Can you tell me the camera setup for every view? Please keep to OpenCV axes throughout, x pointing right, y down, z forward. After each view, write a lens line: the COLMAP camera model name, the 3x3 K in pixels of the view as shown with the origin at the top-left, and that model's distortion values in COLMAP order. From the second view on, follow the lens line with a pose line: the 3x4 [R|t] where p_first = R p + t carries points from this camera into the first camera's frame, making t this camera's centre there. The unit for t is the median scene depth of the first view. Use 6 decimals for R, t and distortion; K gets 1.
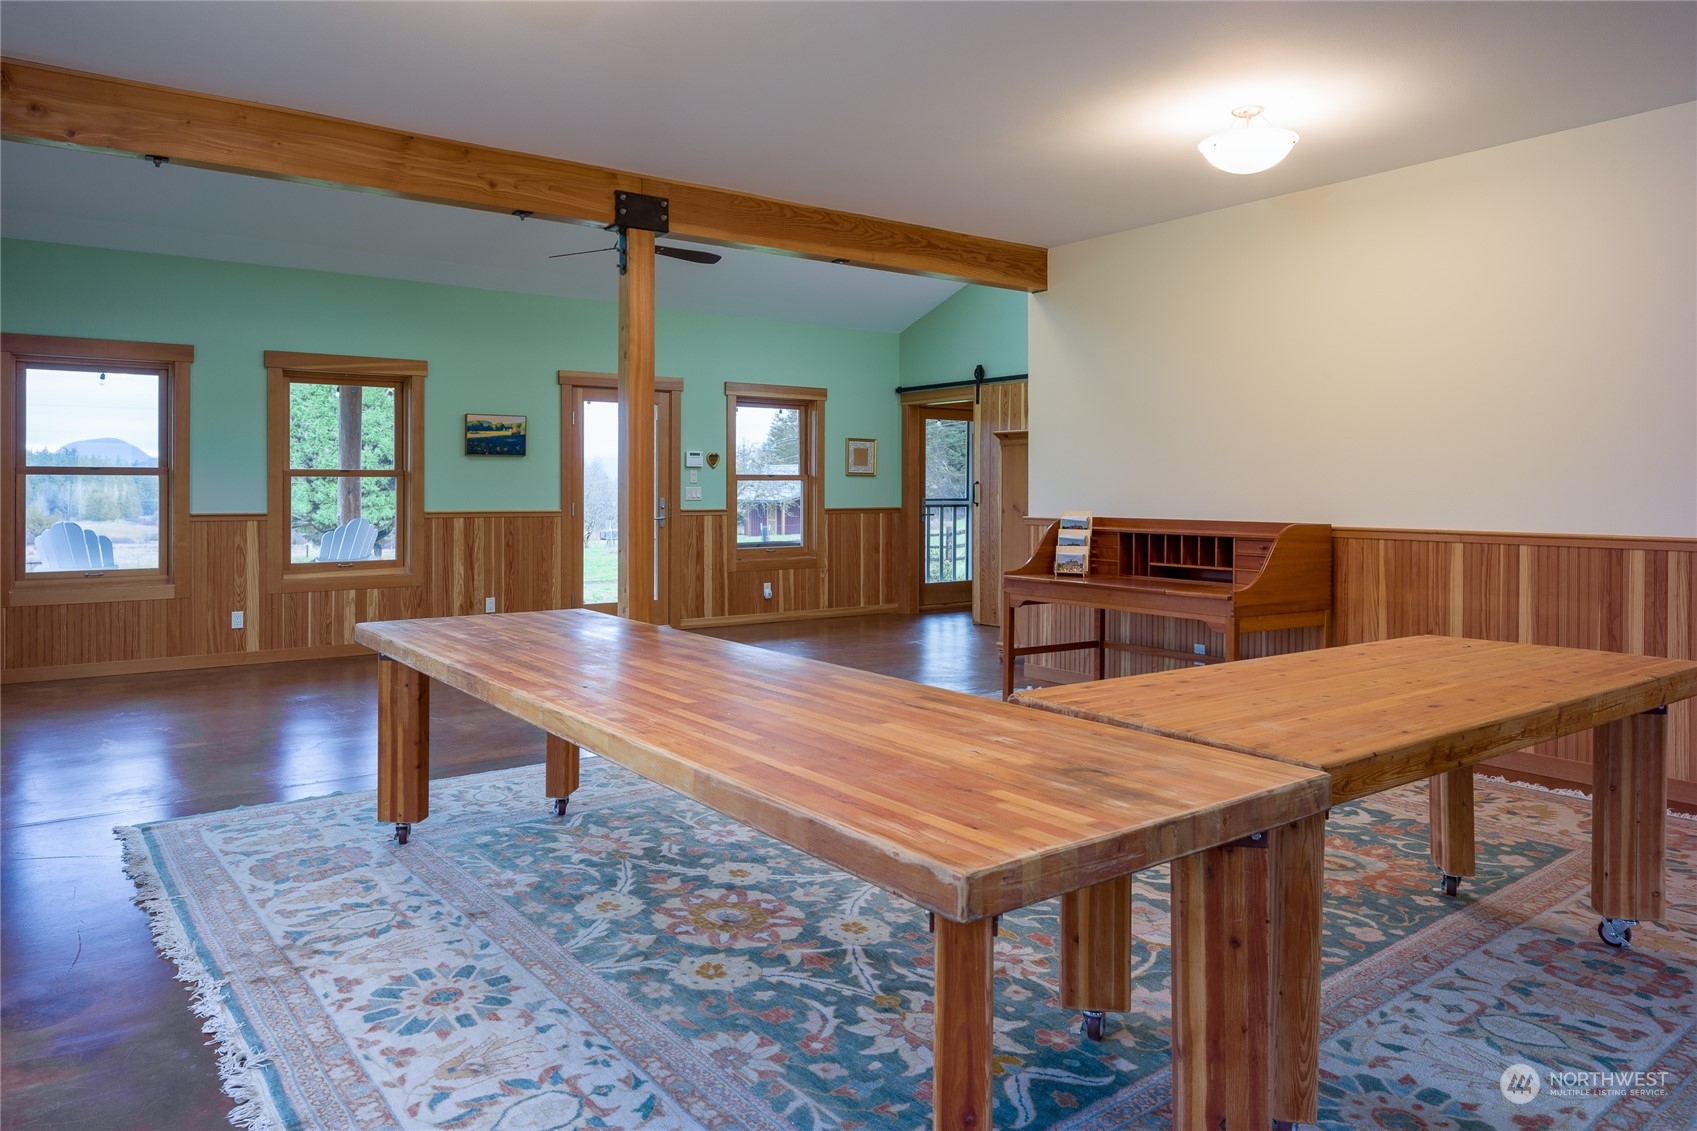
lens RADIAL K [[1128.6, 0, 861.2], [0, 1128.6, 490.4], [0, 0, 1]] dist [0.002834, 0.002553]
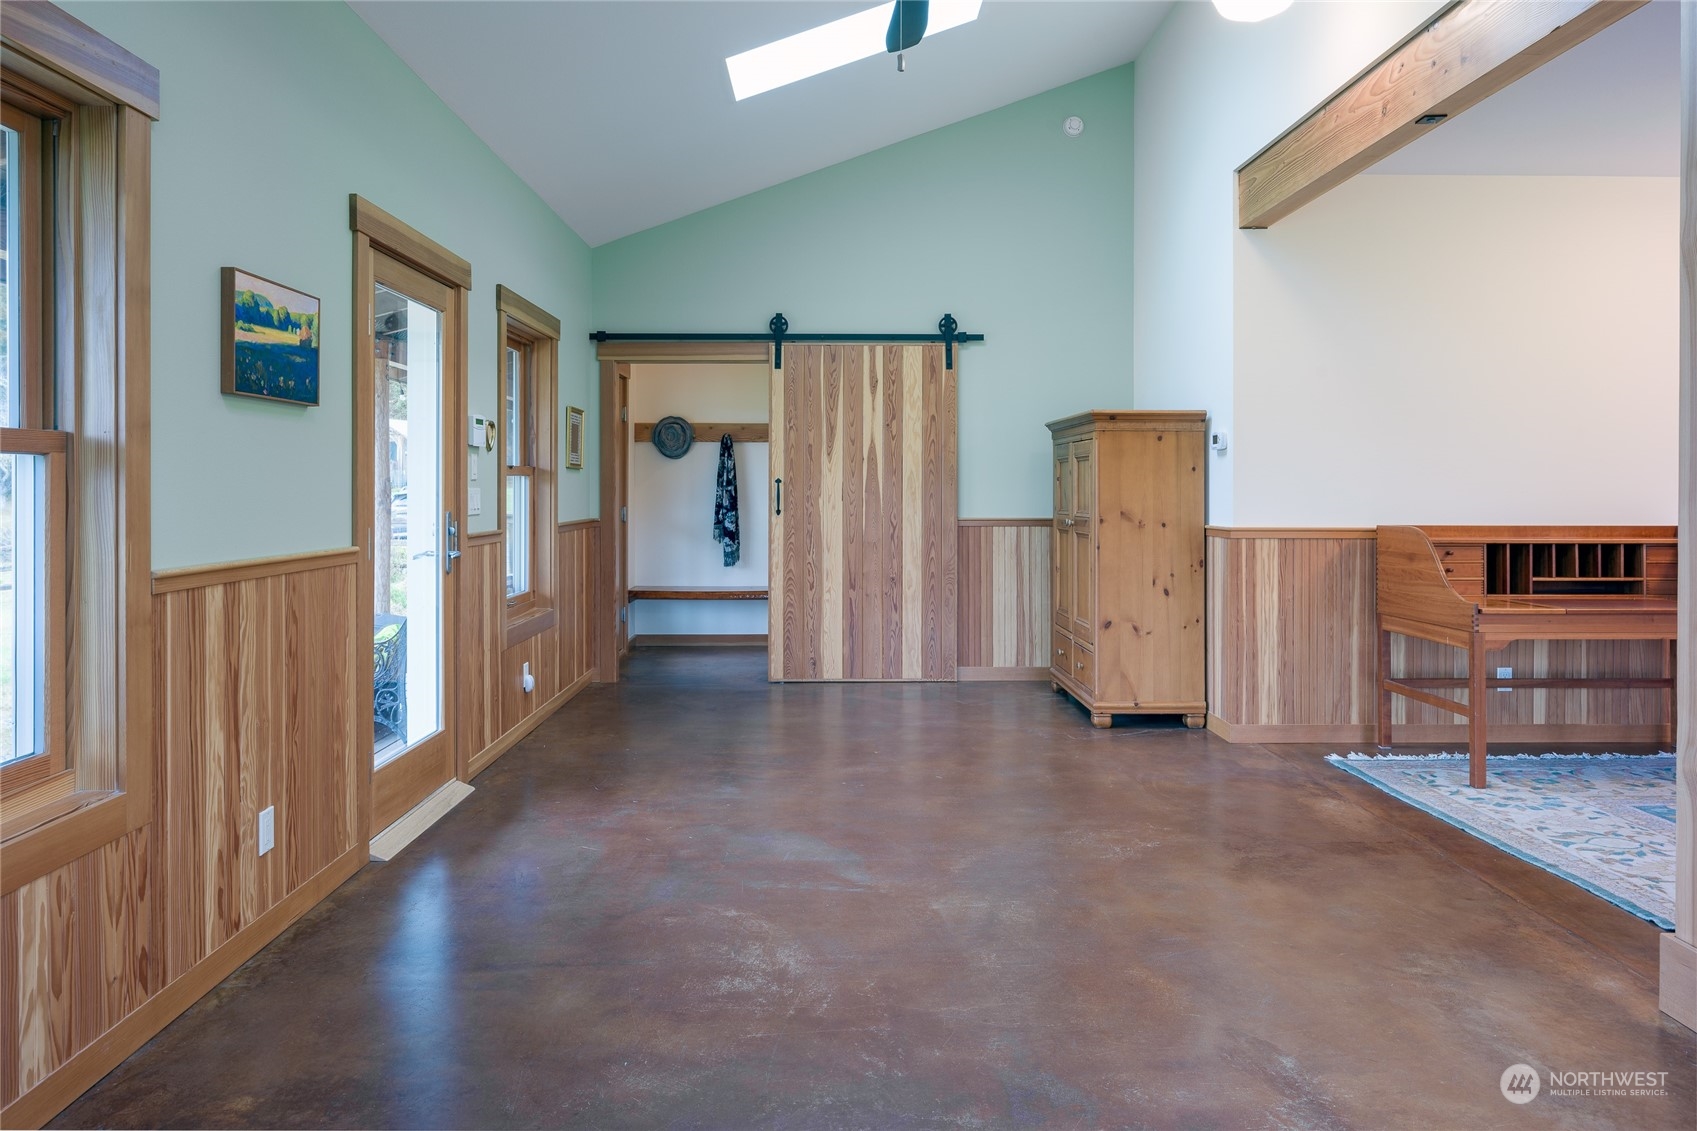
lens RADIAL K [[1100.0, 0, 838.4], [0, 1100.0, 490.9], [0, 0, 1]] dist [-0.000966, 0.000183]
pose [[0.587454, -0.004588, 0.809244, -0.502707], [0.002142, 0.999989, 0.004114, -0.003667], [-0.809254, -0.000684, 0.587458, 0.665611]]
